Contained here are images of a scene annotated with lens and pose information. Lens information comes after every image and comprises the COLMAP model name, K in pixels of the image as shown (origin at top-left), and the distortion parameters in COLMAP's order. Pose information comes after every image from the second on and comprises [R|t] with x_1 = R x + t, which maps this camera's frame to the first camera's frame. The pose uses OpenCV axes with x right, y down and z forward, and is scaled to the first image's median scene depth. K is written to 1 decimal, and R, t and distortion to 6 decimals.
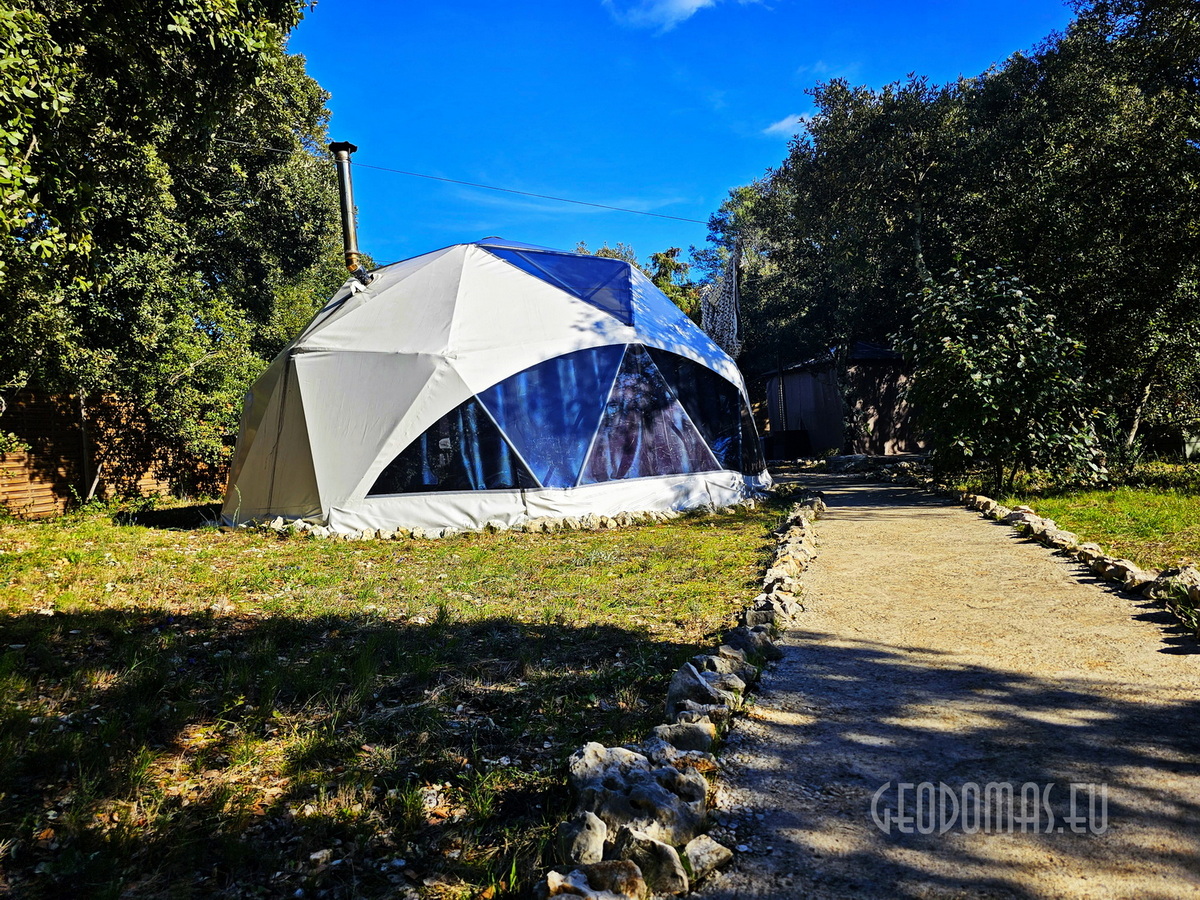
lens RADIAL K [[804.5, 0, 596.8], [0, 804.5, 448.9], [0, 0, 1]] dist [0.048119, -0.029570]
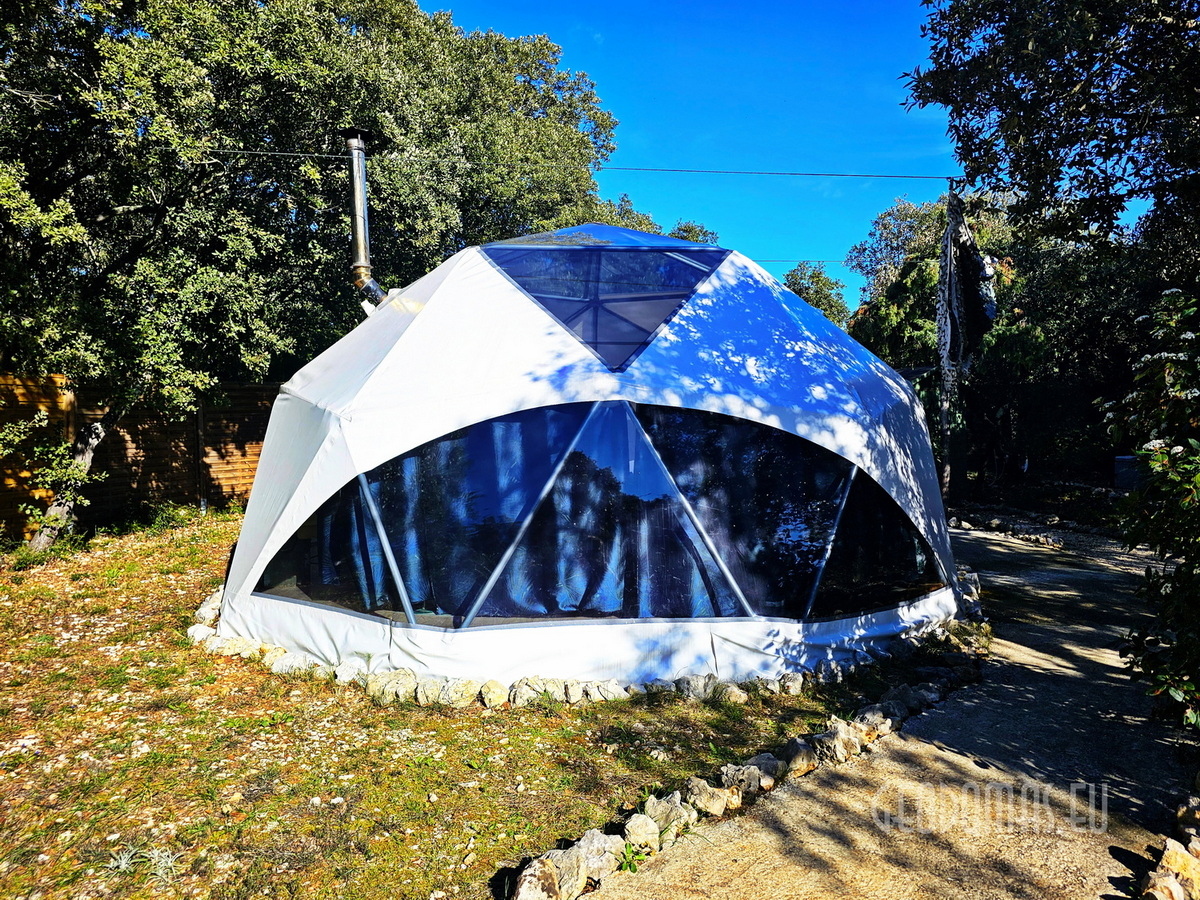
lens RADIAL K [[804.5, 0, 602.1], [0, 804.5, 450.2], [0, 0, 1]] dist [0.048119, -0.029570]
pose [[0.863031, 0.073080, -0.499837, 0.360371], [-0.043296, 0.996540, 0.070945, -0.137880], [0.503292, -0.039587, 0.863209, 0.453642]]
